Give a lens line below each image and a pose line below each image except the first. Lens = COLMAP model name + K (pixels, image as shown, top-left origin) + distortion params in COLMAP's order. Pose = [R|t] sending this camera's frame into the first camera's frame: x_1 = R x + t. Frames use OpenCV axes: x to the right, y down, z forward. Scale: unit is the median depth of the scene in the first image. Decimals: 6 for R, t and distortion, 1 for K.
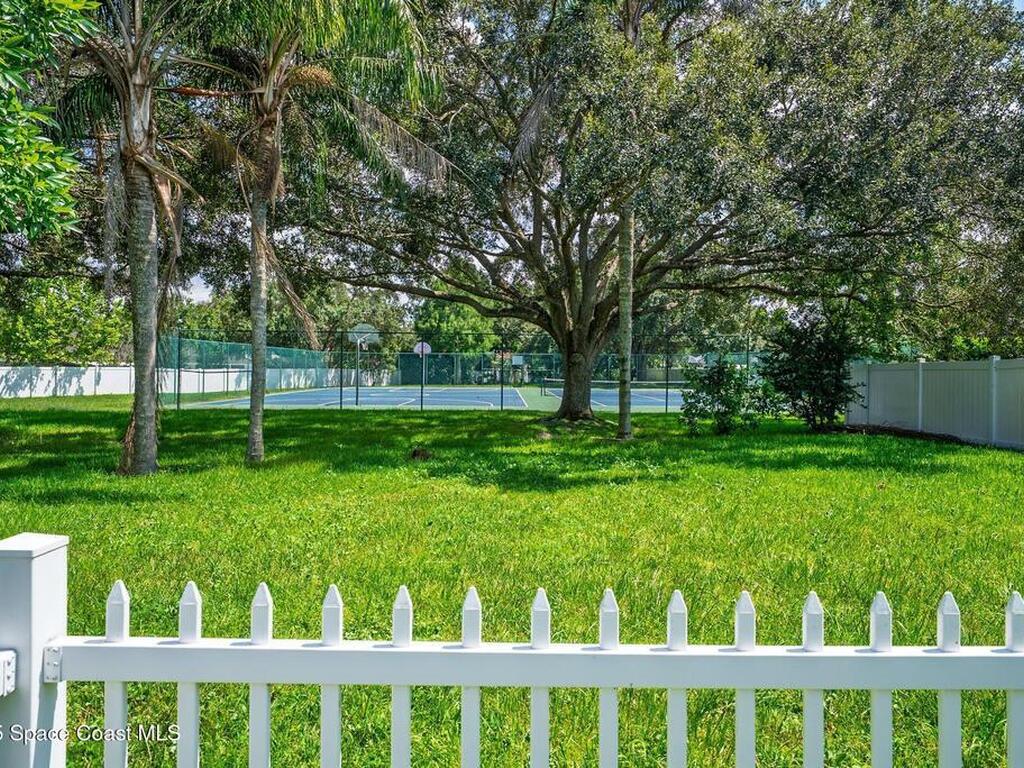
lens RADIAL K [[653.8, 0, 512.0], [0, 653.8, 384.0], [0, 0, 1]] dist [0.007953, 0.001903]
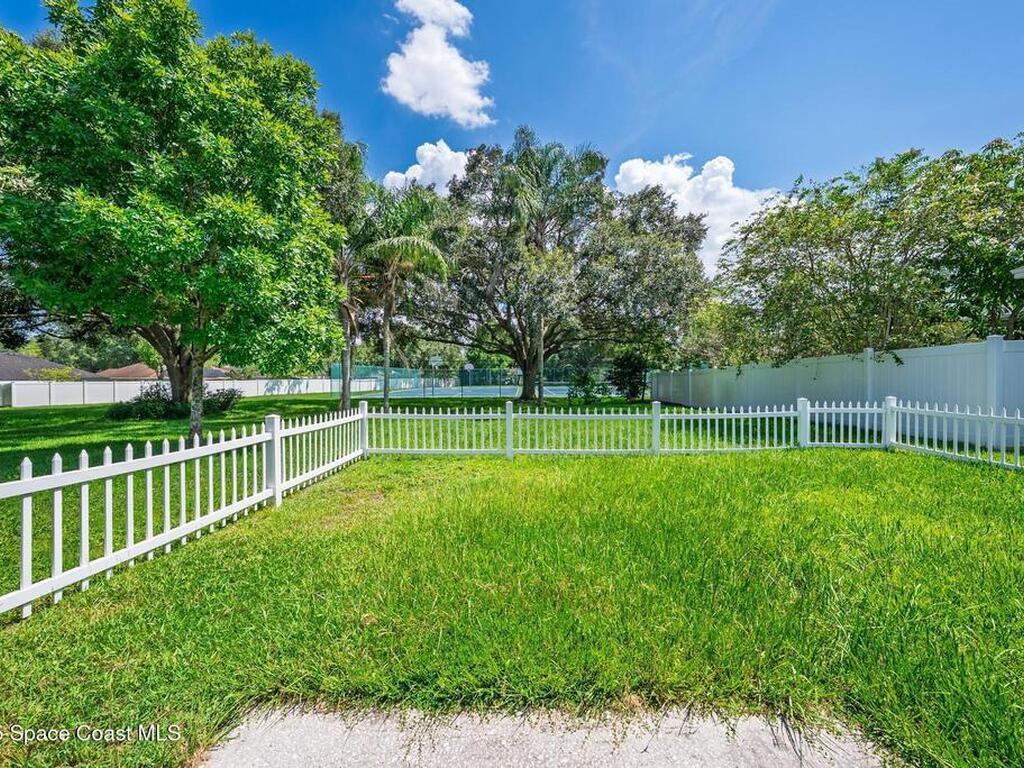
lens RADIAL K [[401.9, 0, 512.0], [0, 401.9, 384.0], [0, 0, 1]] dist [-0.000519, -0.000015]
pose [[0.997891, -0.014300, -0.063318, 0.106050], [0.014077, 0.999893, -0.003961, 0.003658], [0.063368, 0.003062, 0.997986, -0.284468]]
